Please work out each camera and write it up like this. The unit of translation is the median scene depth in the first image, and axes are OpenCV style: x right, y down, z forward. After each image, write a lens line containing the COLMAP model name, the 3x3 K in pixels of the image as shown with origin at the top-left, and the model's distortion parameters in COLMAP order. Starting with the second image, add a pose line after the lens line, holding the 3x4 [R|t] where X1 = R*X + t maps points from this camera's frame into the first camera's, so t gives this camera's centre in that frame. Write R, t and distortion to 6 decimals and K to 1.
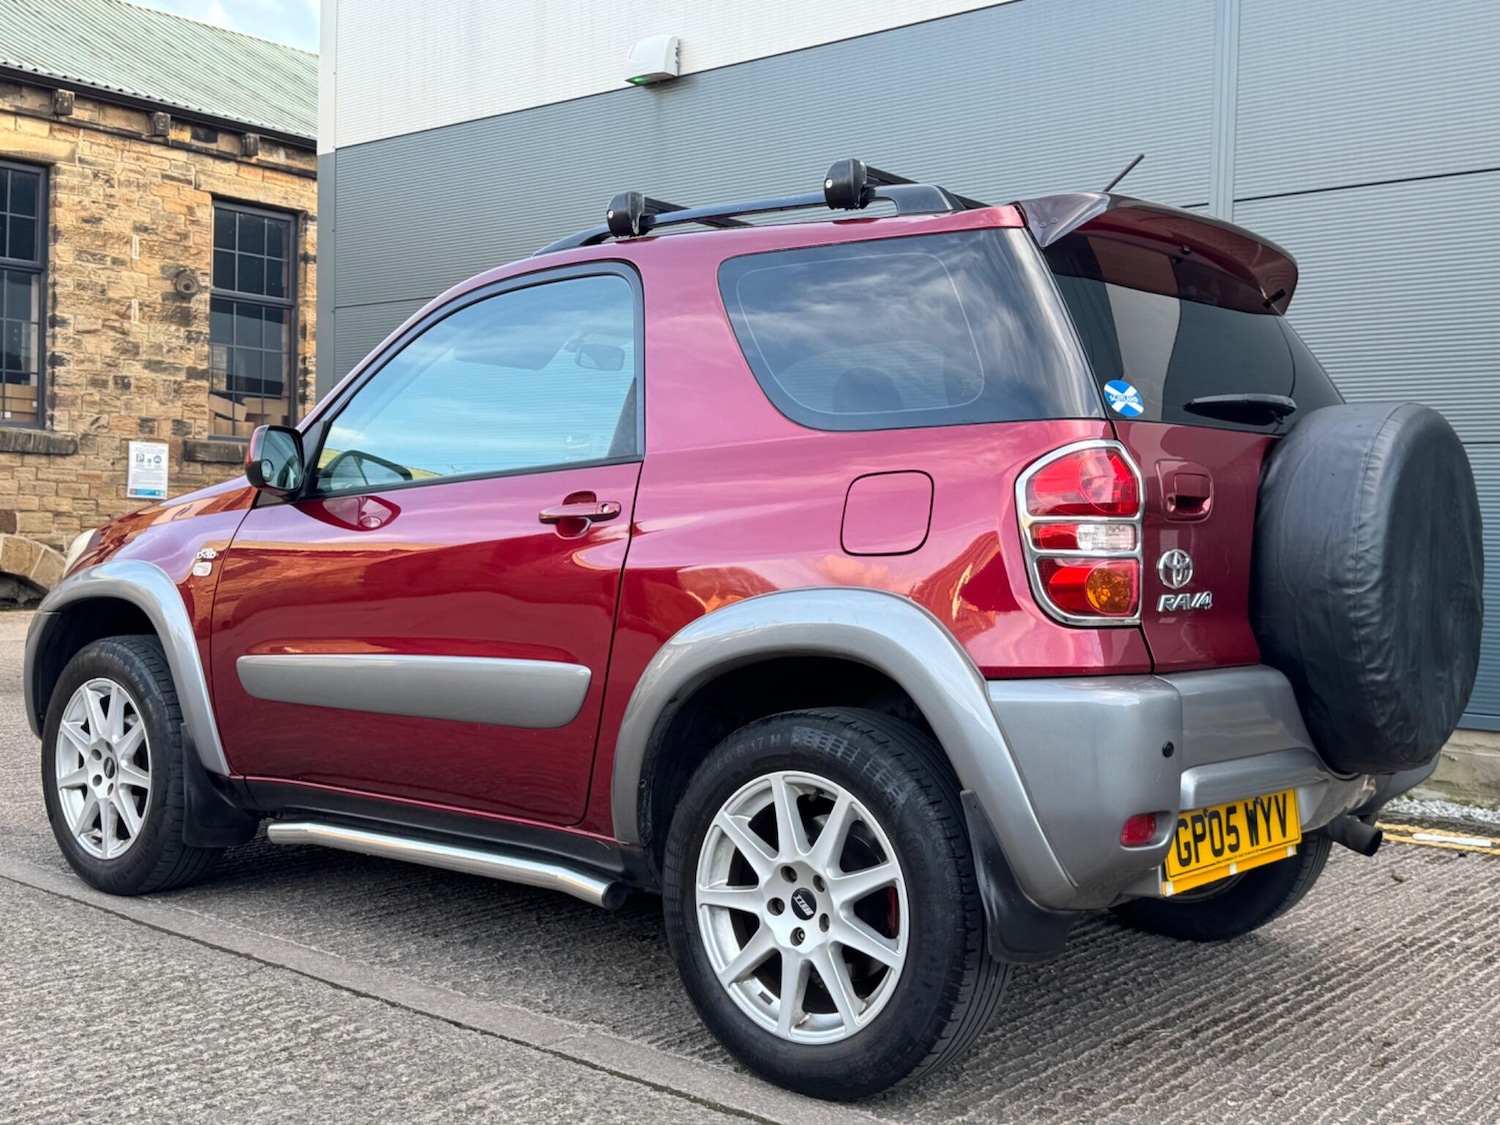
lens RADIAL K [[1628.7, 0, 749.9], [0, 1628.7, 587.6], [0, 0, 1]] dist [0.216985, -0.508814]
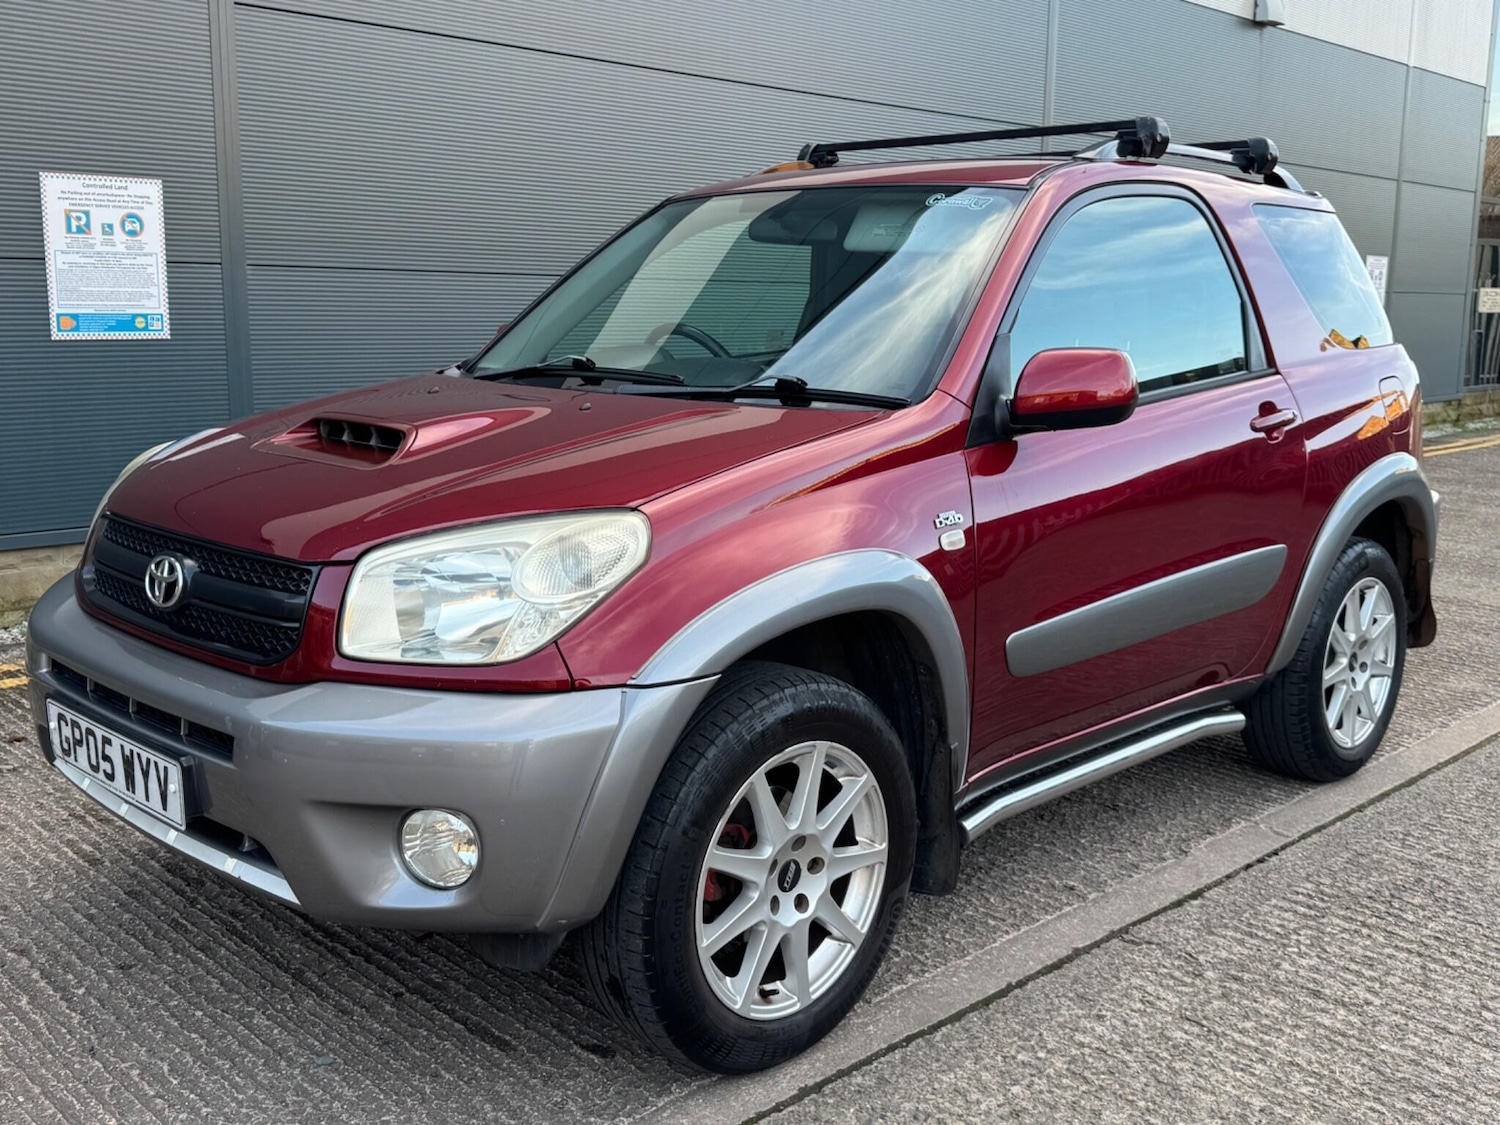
lens RADIAL K [[1496.2, 0, 746.1], [0, 1496.2, 565.3], [0, 0, 1]] dist [0.085854, -0.166788]
pose [[0.090782, -0.197321, 0.976126, -1.295660], [0.018612, 0.980339, 0.196442, -0.173786], [-0.995697, 0.000334, 0.092670, 1.339426]]
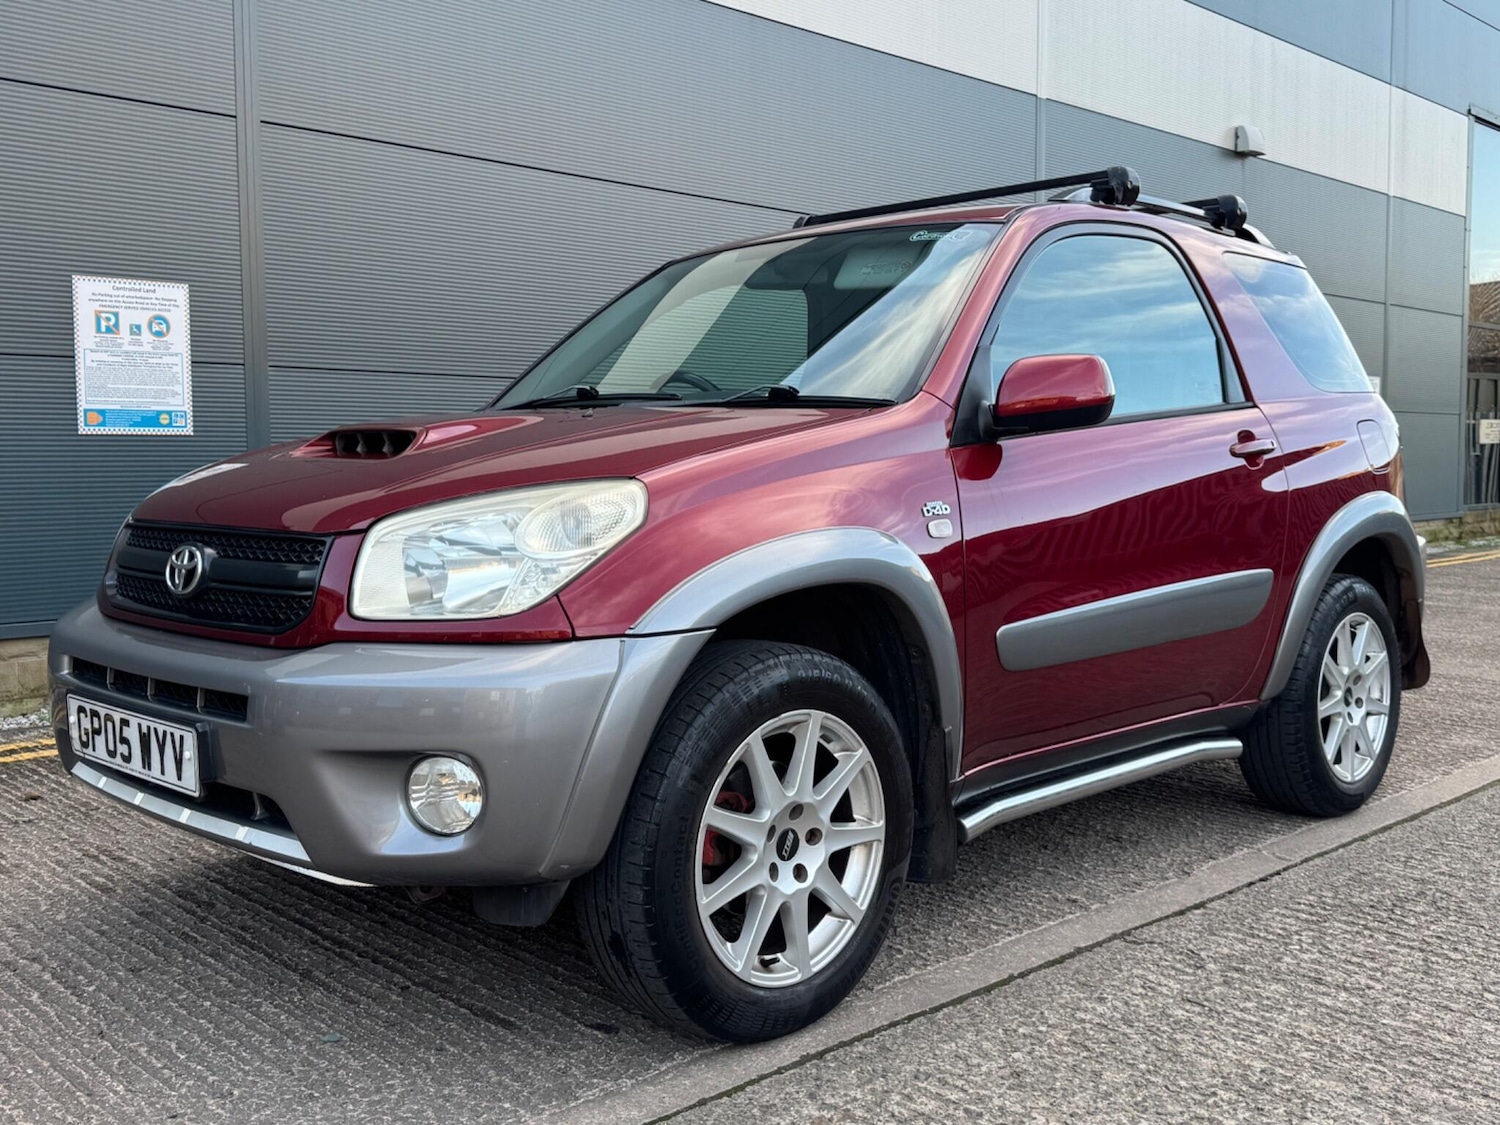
lens RADIAL K [[1493.7, 0, 746.7], [0, 1493.7, 559.5], [0, 0, 1]] dist [0.086293, -0.168686]
pose [[0.096983, -0.093126, 0.990920, -1.341090], [0.035331, 0.995308, 0.090080, -0.081474], [-0.994659, 0.026274, 0.099818, 1.327276]]
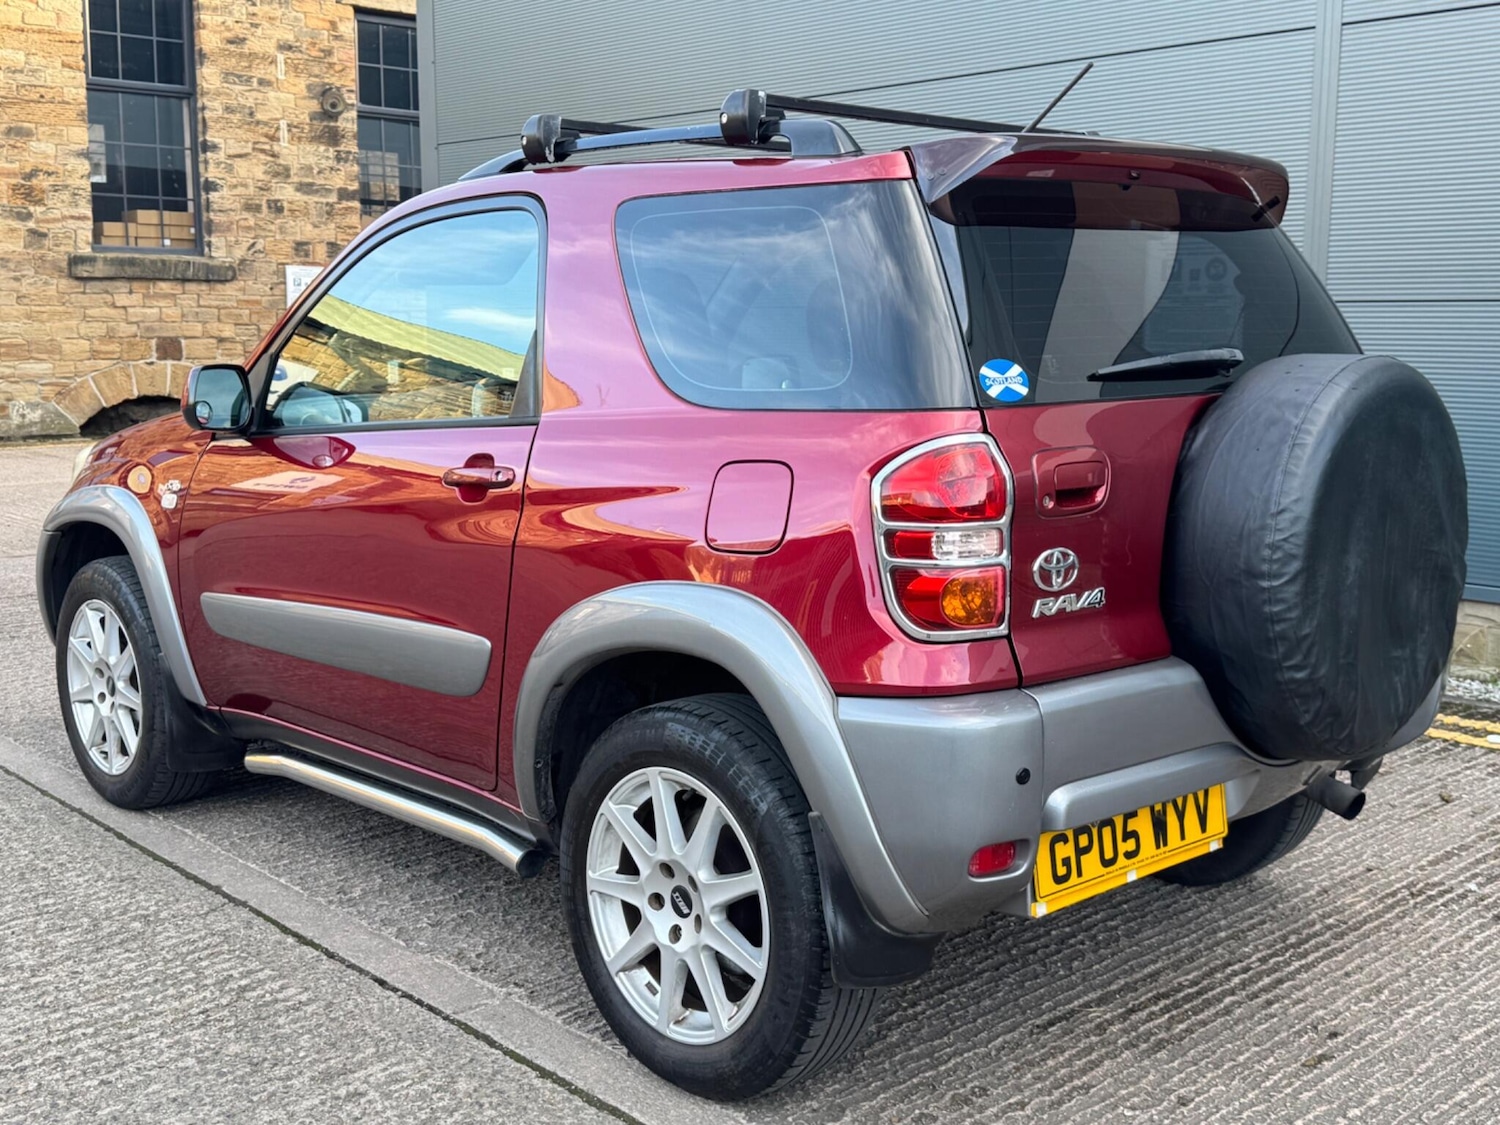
lens RADIAL K [[1628.7, 0, 749.9], [0, 1628.7, 587.6], [0, 0, 1]] dist [0.216985, -0.508814]
pose [[0.992753, 0.001748, -0.120157, 0.176267], [0.013682, 0.991747, 0.127478, -0.106430], [0.119388, -0.128198, 0.984536, 0.069155]]
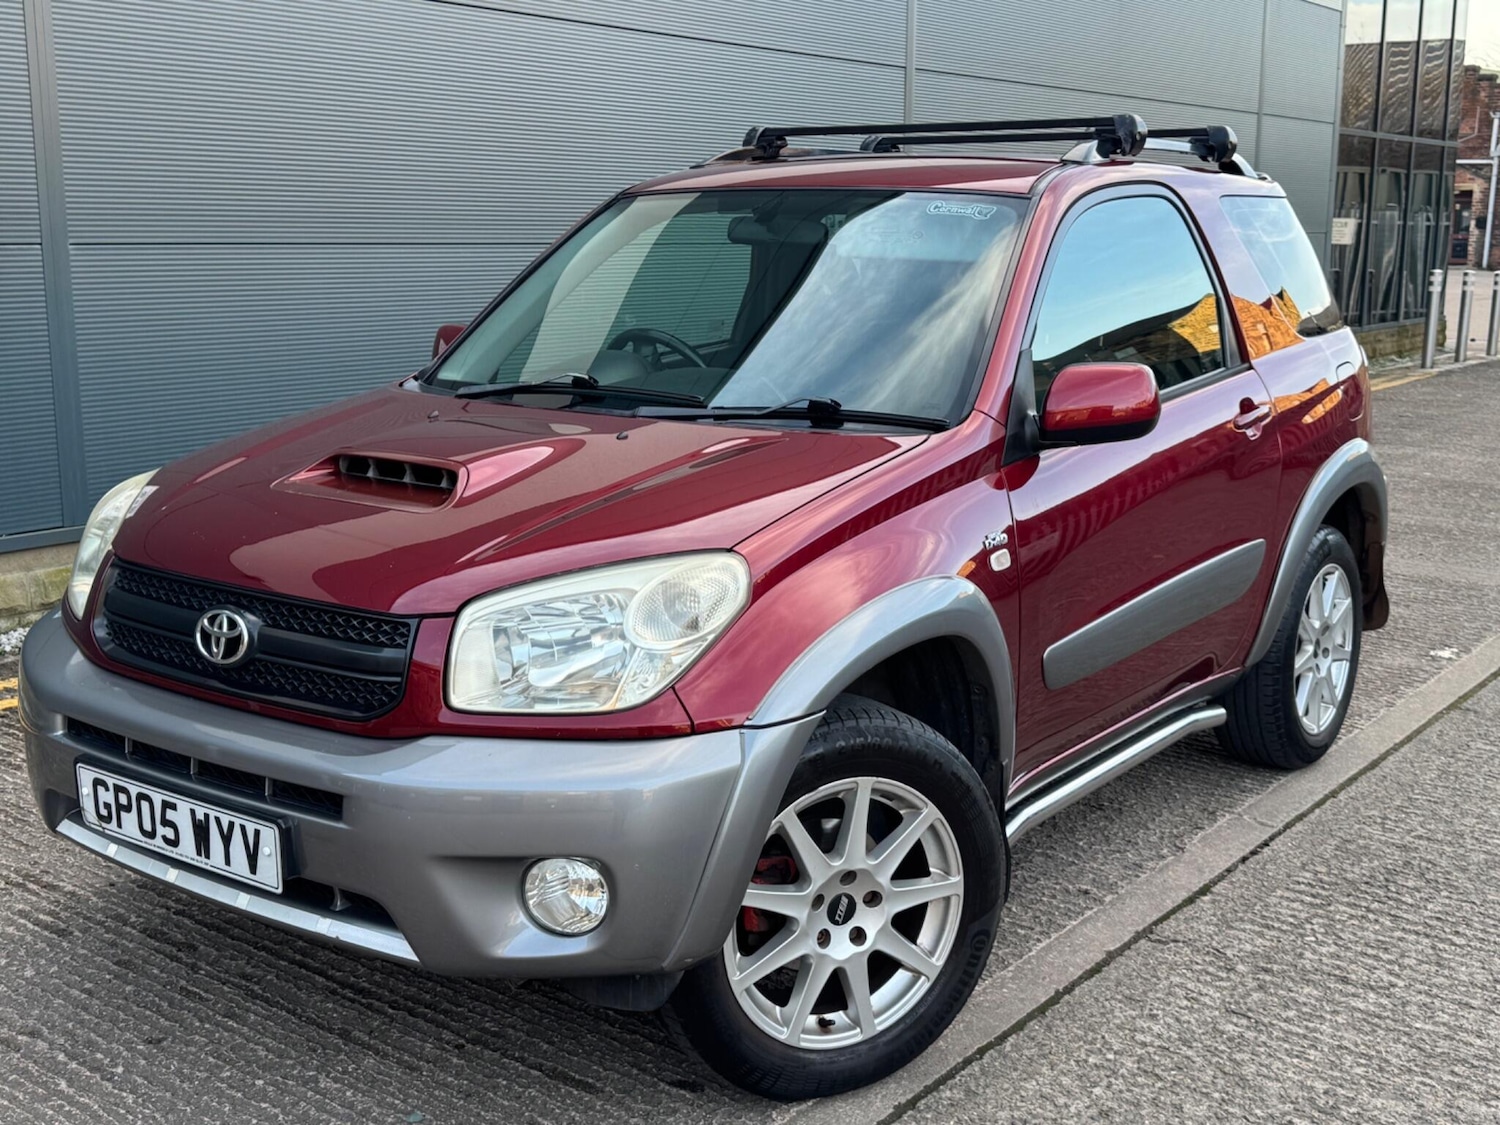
lens RADIAL K [[1705.6, 0, 748.9], [0, 1705.6, 572.3], [0, 0, 1]] dist [0.141424, -0.307652]
pose [[-0.049033, -0.218953, 0.974503, -1.409524], [0.027712, 0.975002, 0.220460, -0.233938], [-0.998413, 0.037816, -0.041739, 1.491794]]
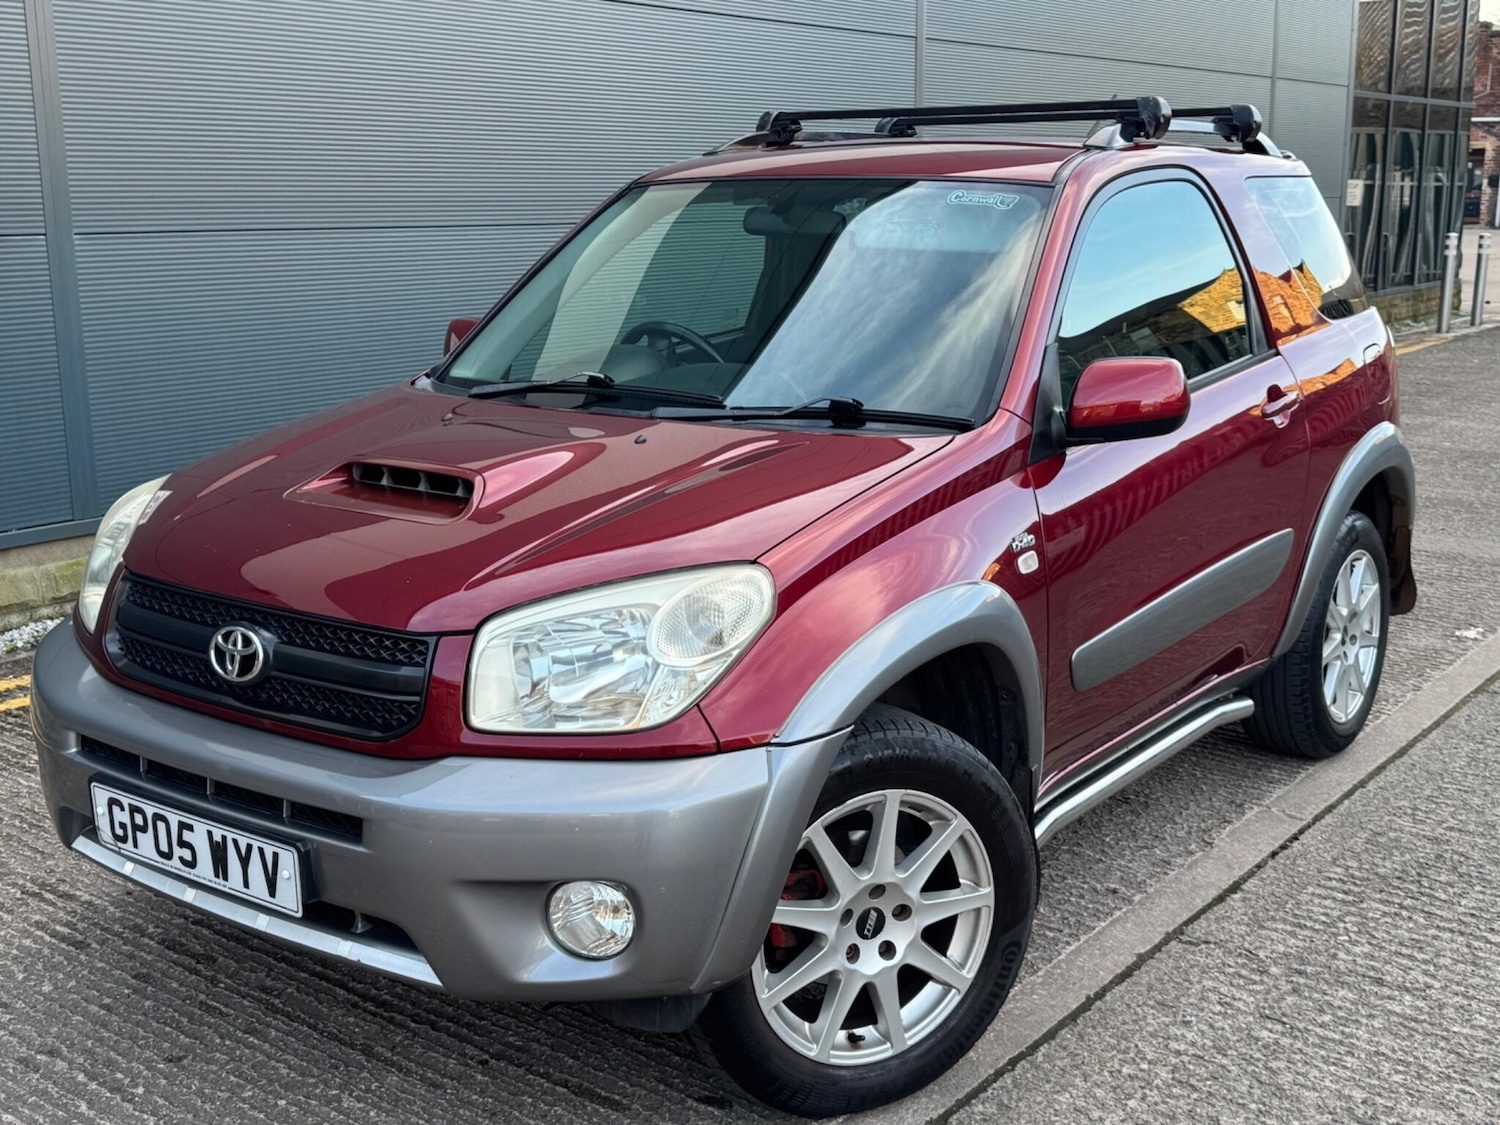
lens RADIAL K [[1707.4, 0, 751.4], [0, 1707.4, 574.9], [0, 0, 1]] dist [0.135068, -0.293517]
pose [[-0.047173, -0.238263, 0.970054, -1.385457], [0.039419, 0.969935, 0.240151, -0.251315], [-0.998109, 0.049567, -0.036362, 1.497085]]
